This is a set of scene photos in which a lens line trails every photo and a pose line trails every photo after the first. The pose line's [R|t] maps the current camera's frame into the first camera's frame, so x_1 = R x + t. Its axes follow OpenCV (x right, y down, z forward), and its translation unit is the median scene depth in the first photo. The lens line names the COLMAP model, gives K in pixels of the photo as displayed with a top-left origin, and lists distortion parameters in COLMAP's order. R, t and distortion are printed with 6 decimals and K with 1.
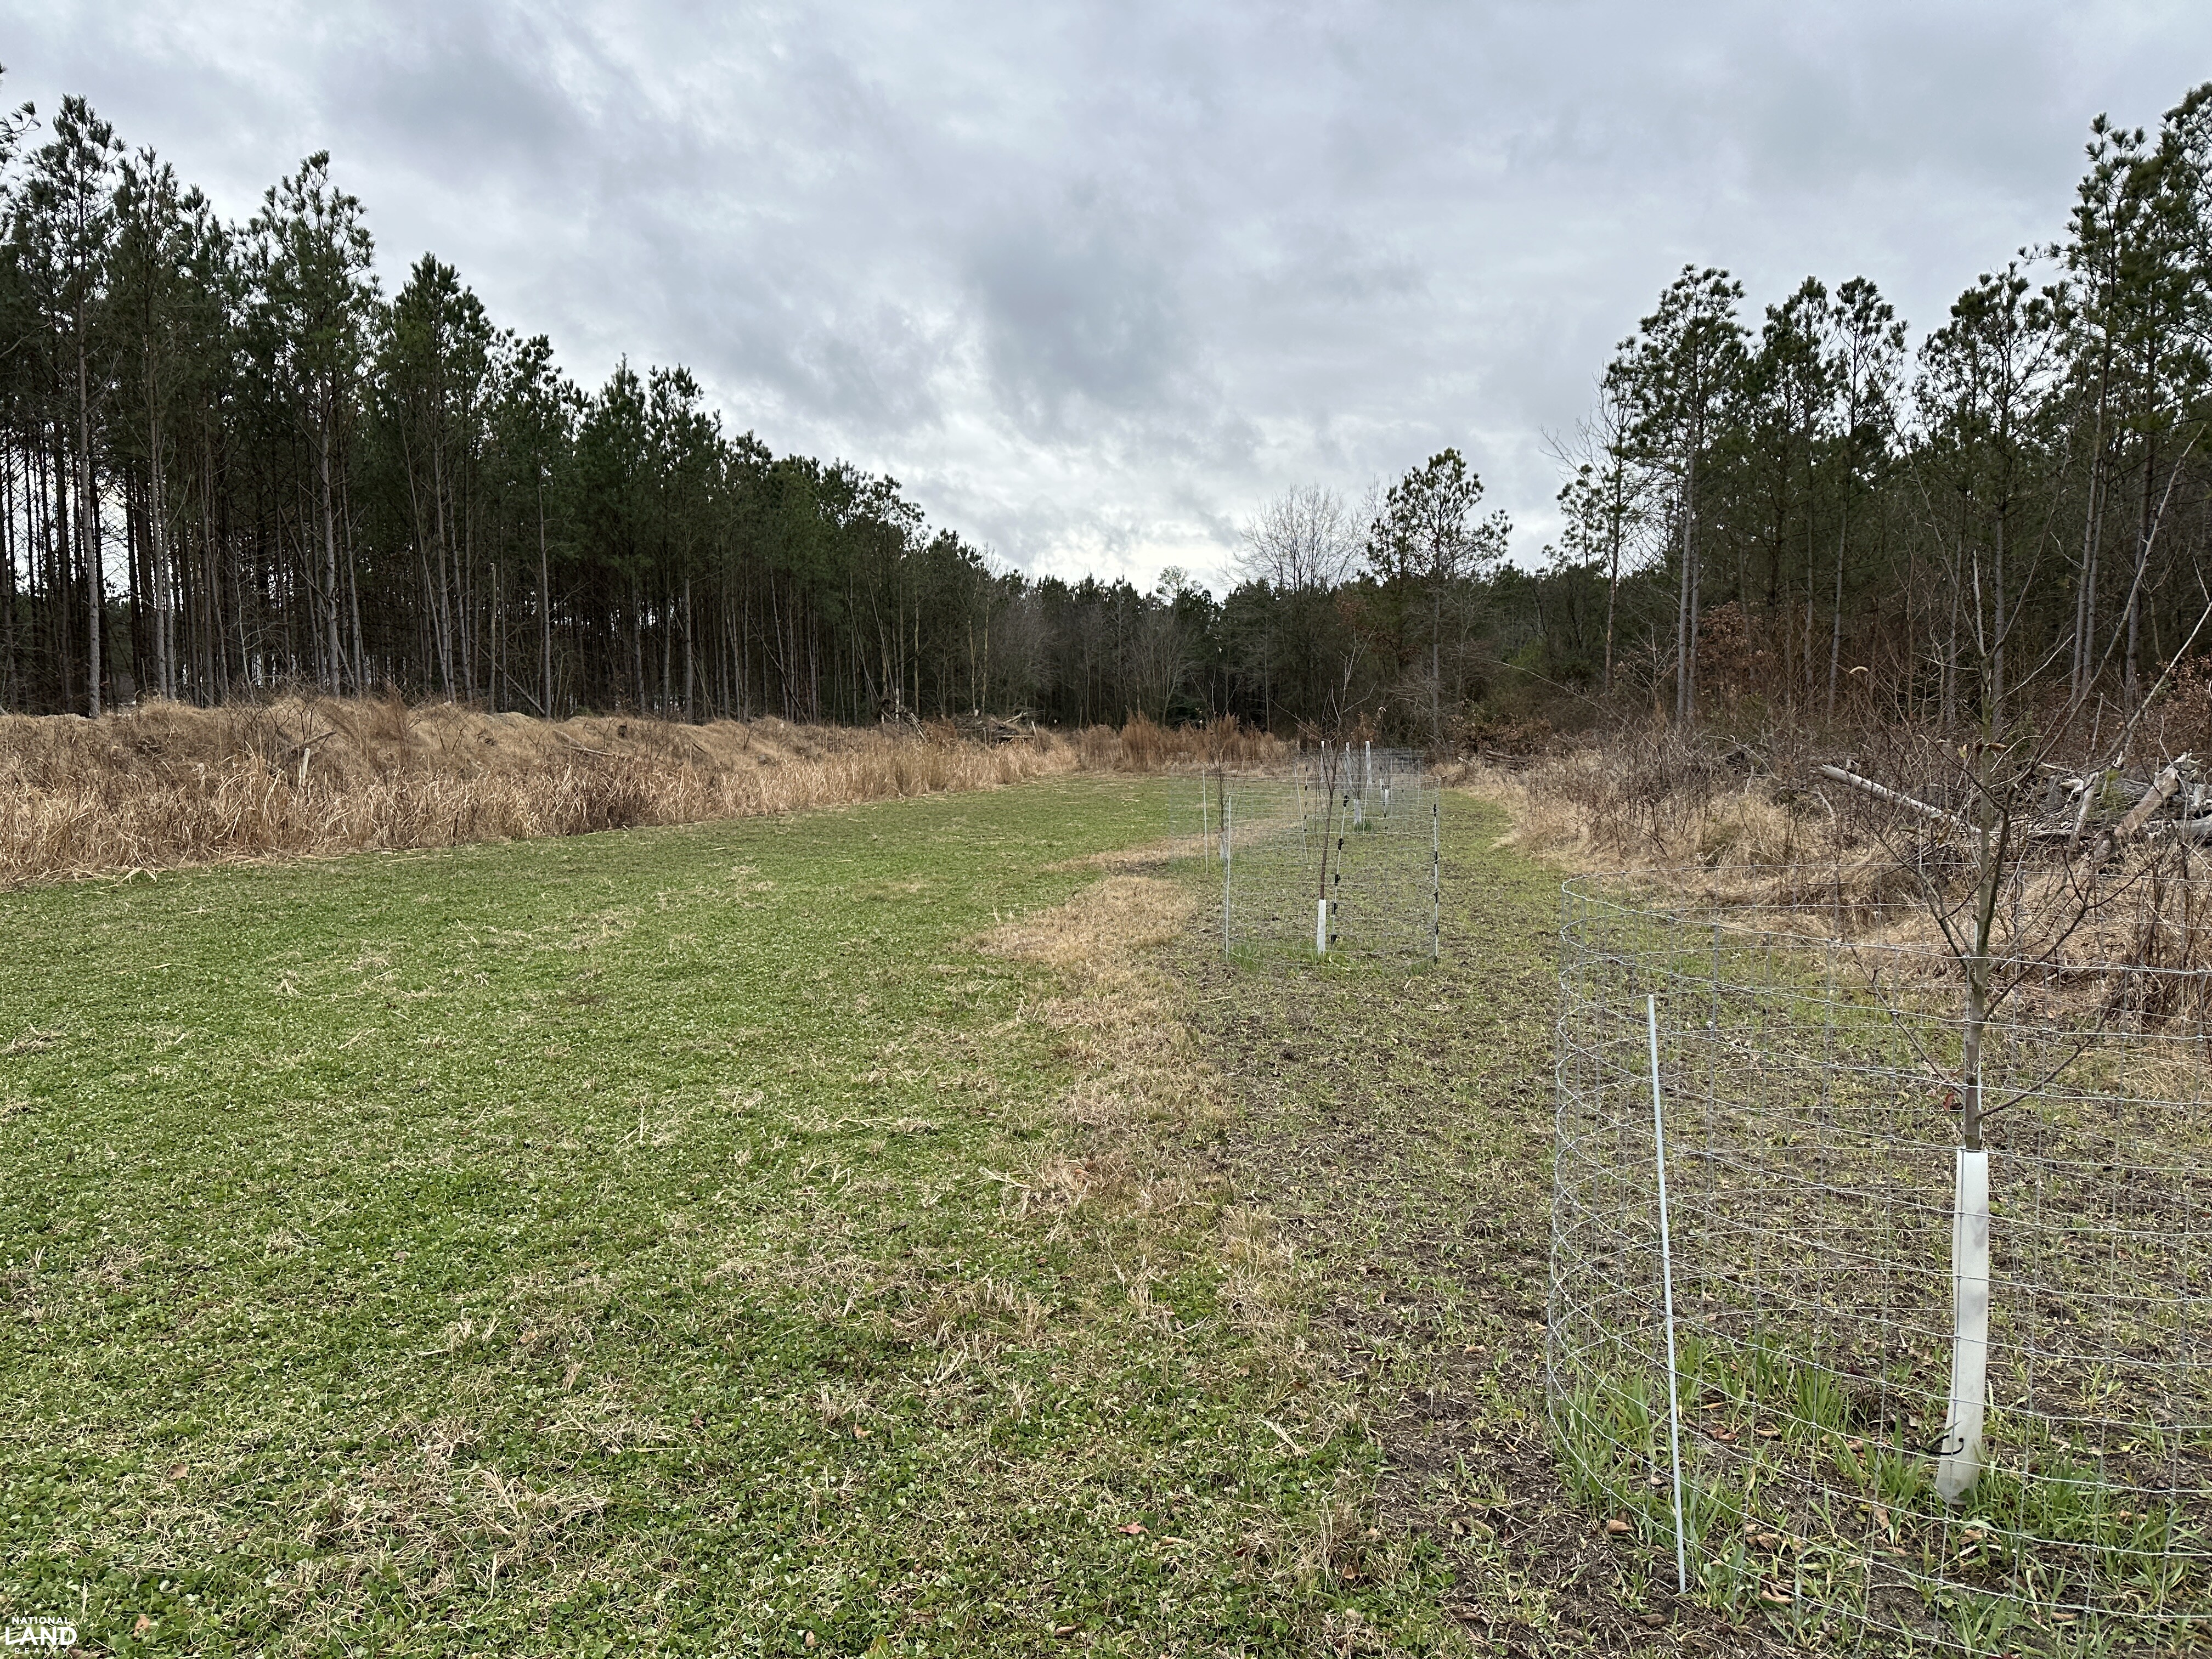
lens RADIAL K [[1614.6, 0, 1106.0], [0, 1614.6, 829.5], [0, 0, 1]] dist [0.083019, -0.040993]
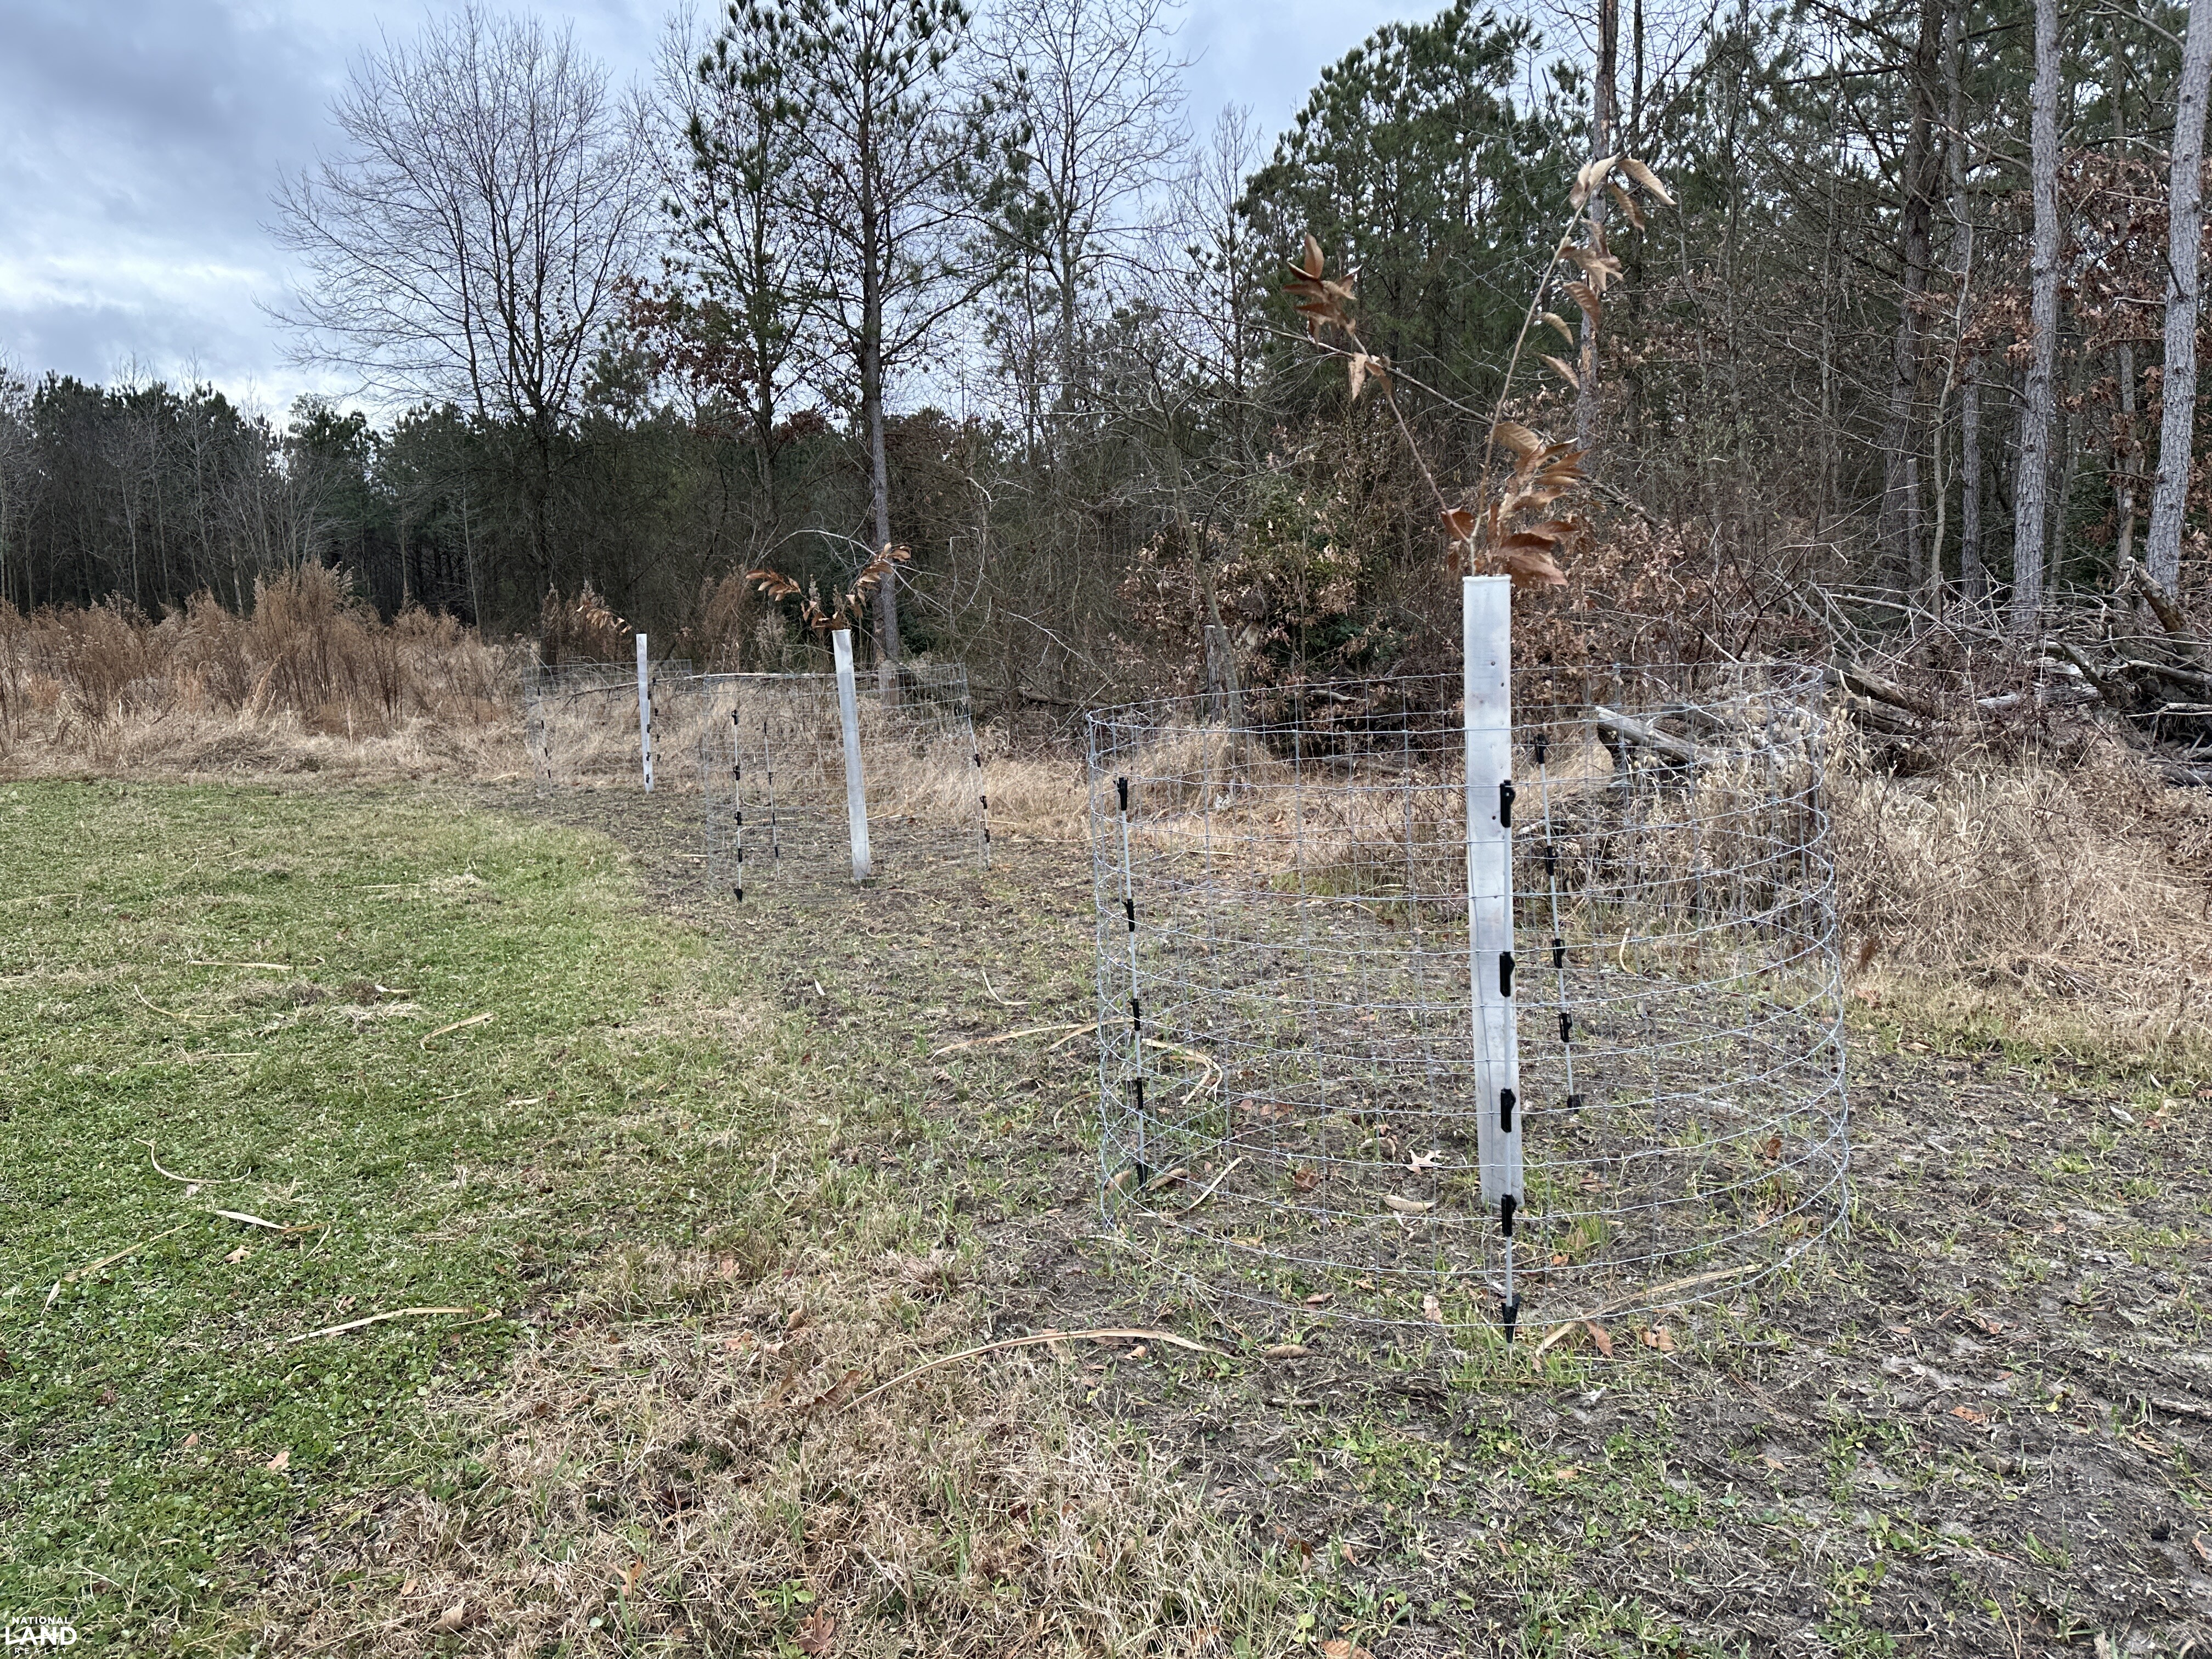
lens RADIAL K [[1614.6, 0, 1106.0], [0, 1614.6, 829.5], [0, 0, 1]] dist [0.083019, -0.040993]
pose [[0.895522, -0.054244, 0.441699, 0.029957], [0.028455, 0.997492, 0.064808, -0.014080], [-0.444107, -0.045468, 0.894819, 0.263826]]
